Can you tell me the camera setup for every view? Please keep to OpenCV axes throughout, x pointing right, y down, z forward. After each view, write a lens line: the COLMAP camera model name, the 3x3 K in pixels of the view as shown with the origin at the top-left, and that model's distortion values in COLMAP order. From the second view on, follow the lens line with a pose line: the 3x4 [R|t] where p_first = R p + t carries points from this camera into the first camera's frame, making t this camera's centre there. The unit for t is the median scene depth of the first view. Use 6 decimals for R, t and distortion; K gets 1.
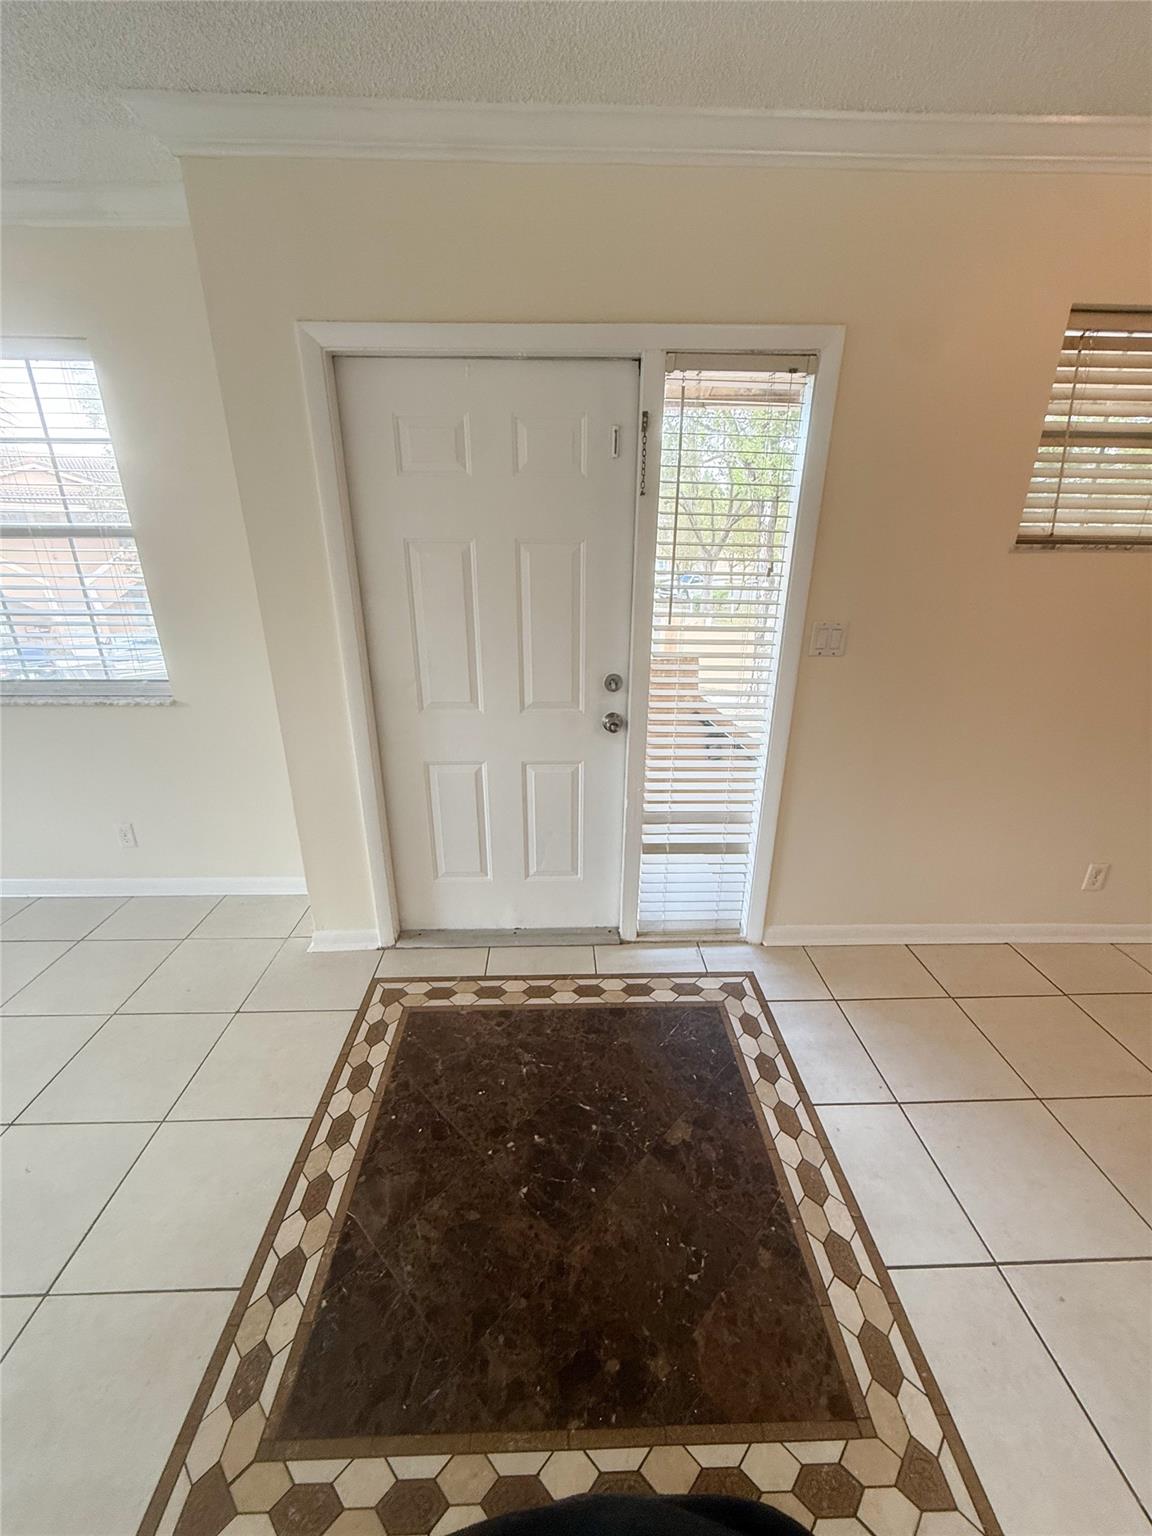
lens RADIAL K [[612.8, 0, 576.5], [0, 612.8, 764.8], [0, 0, 1]] dist [0.002303, 0.000356]
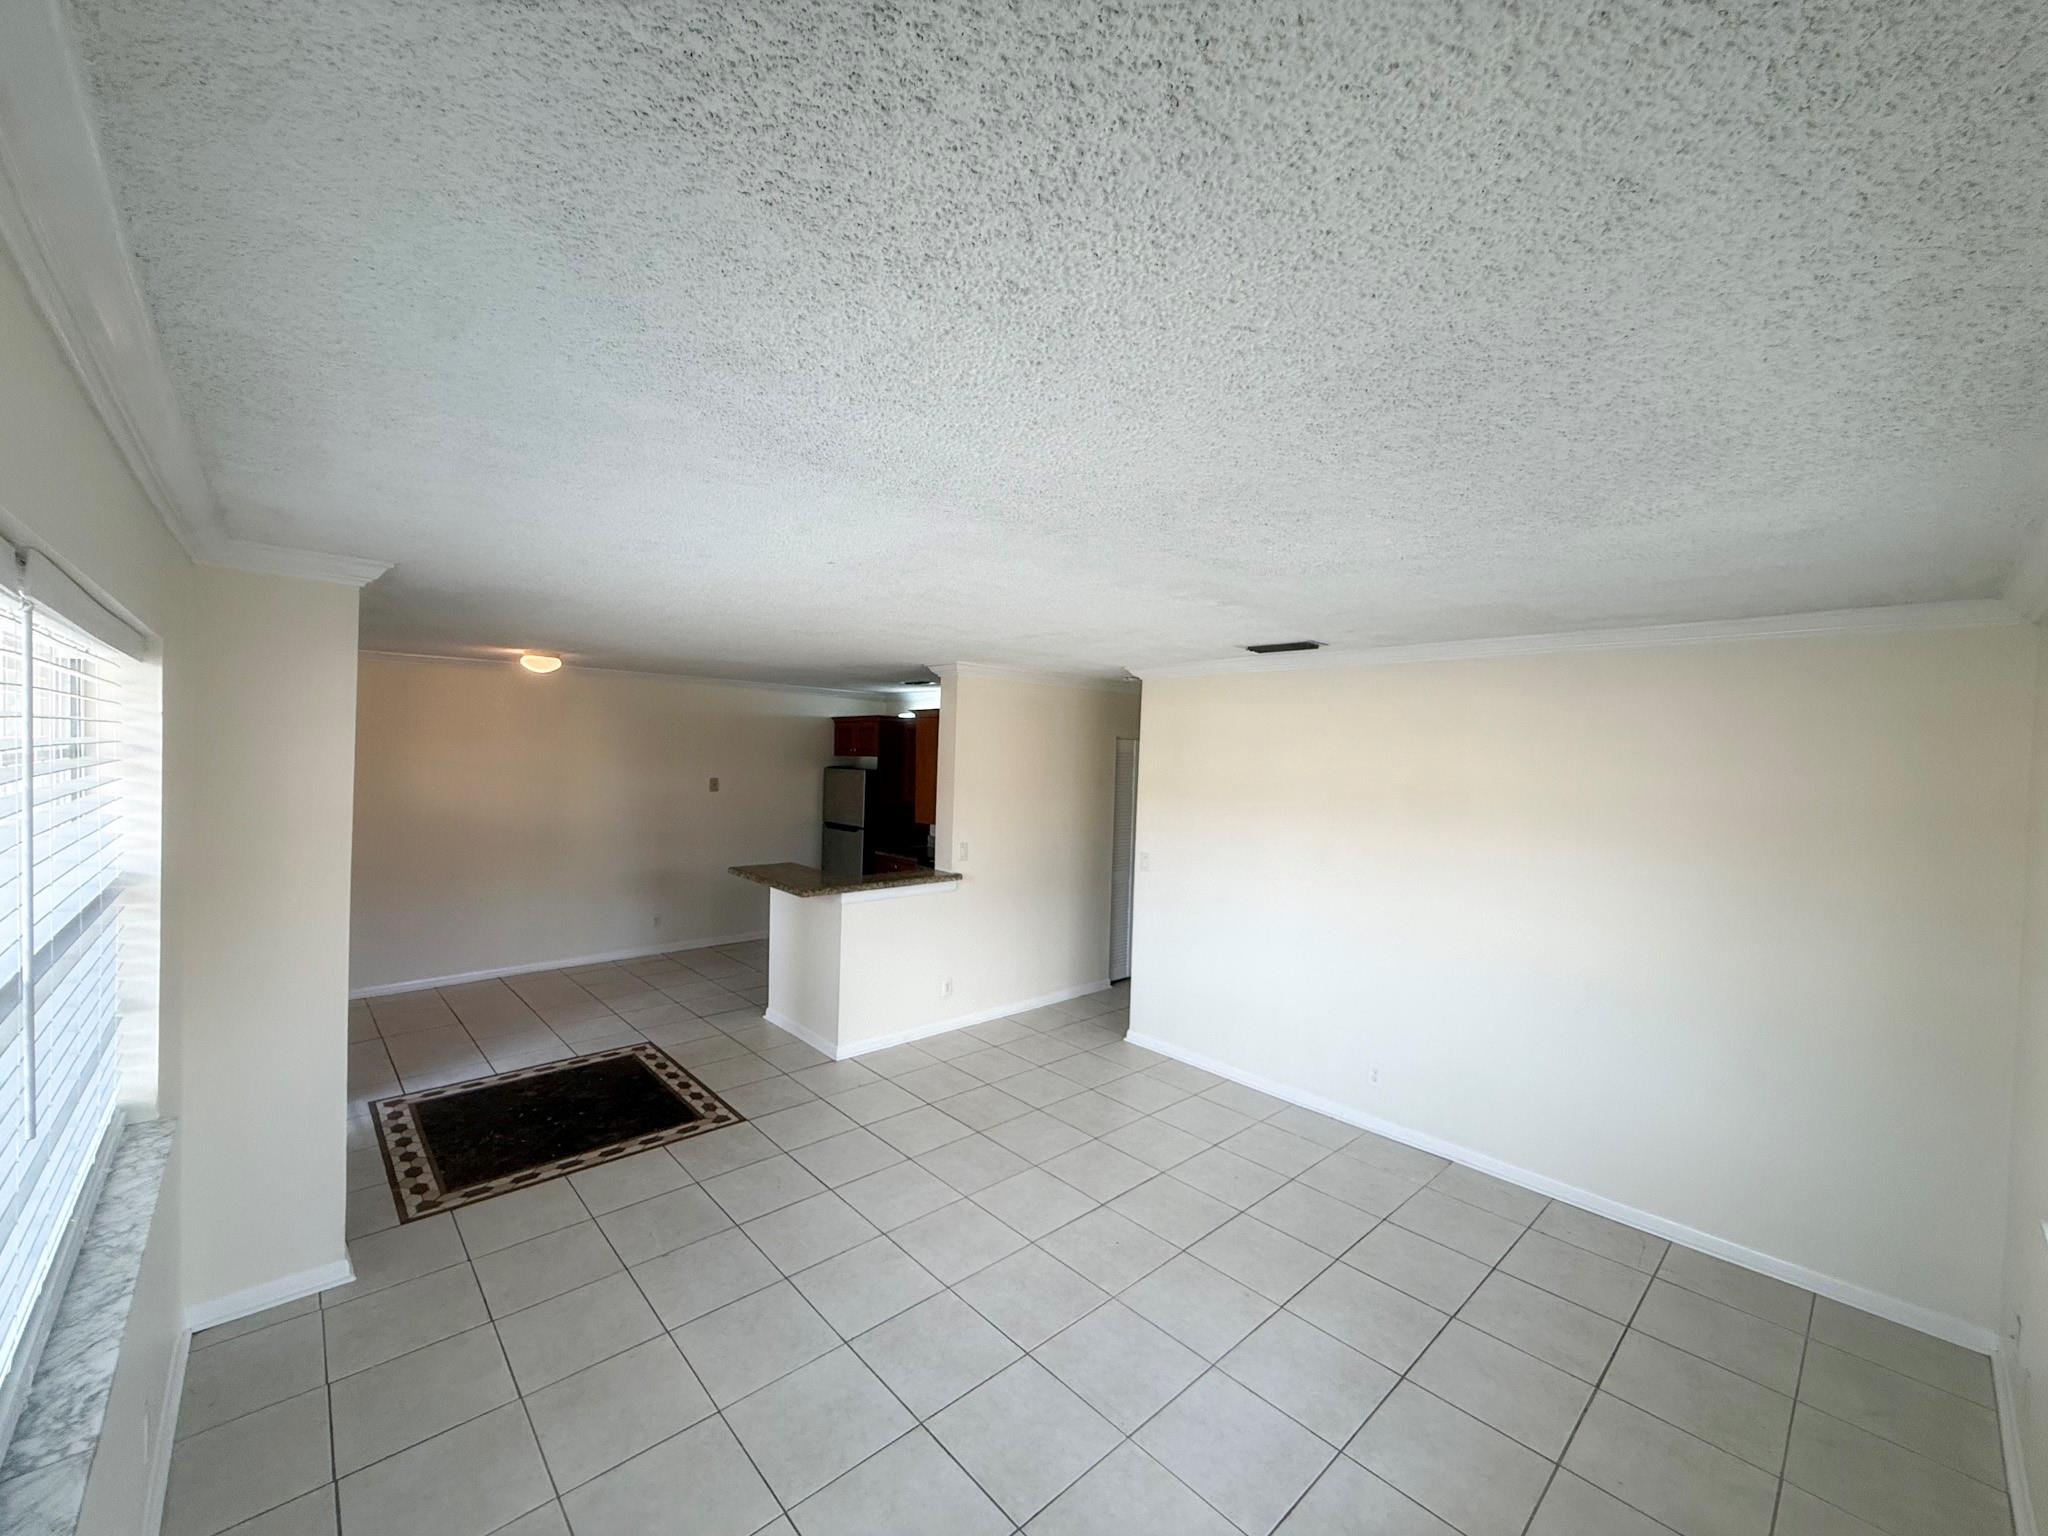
lens RADIAL K [[817.1, 0, 1016.5], [0, 817.1, 766.7], [0, 0, 1]] dist [0.002303, 0.000356]
pose [[-0.653658, -0.040691, 0.755695, -2.645837], [0.239599, 0.936061, 0.257649, -0.644636], [-0.717861, 0.349478, -0.602114, 1.038951]]
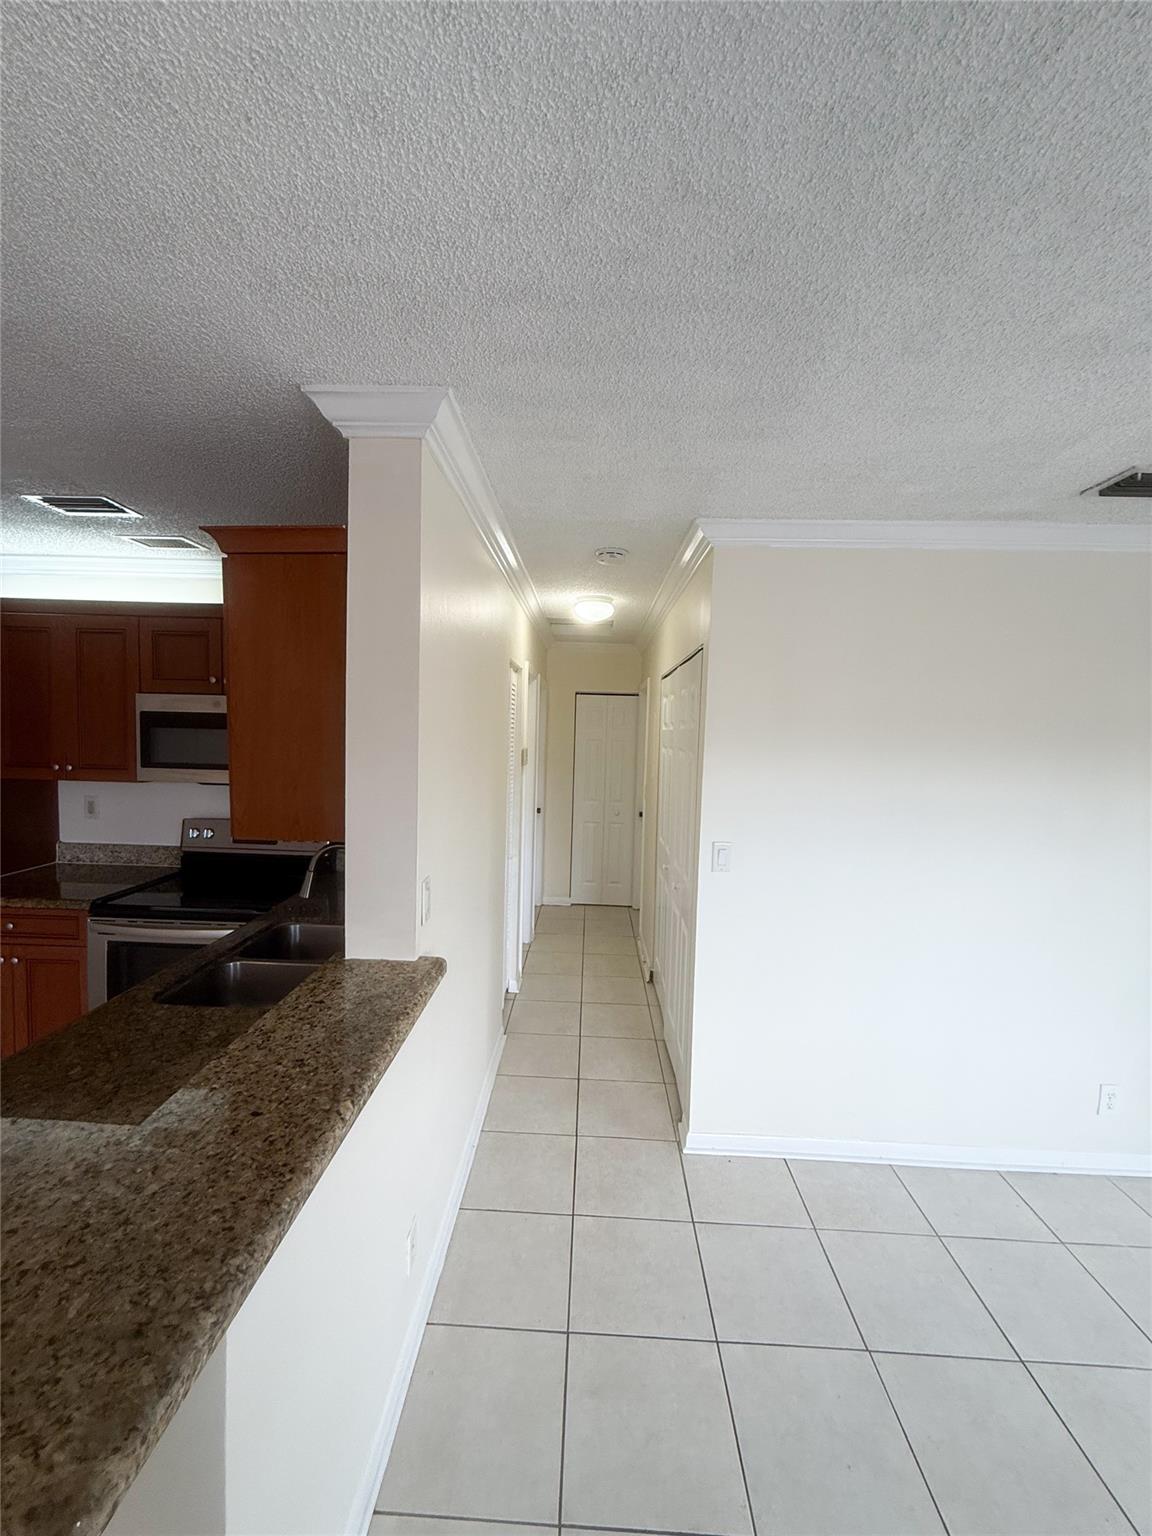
lens RADIAL K [[612.8, 0, 577.1], [0, 612.8, 767.1], [0, 0, 1]] dist [0.002303, 0.000356]
pose [[-0.998247, -0.038511, 0.044951, -0.397608], [-0.016422, 0.909782, 0.414761, -0.171627], [-0.056869, 0.413295, -0.908820, 0.184594]]
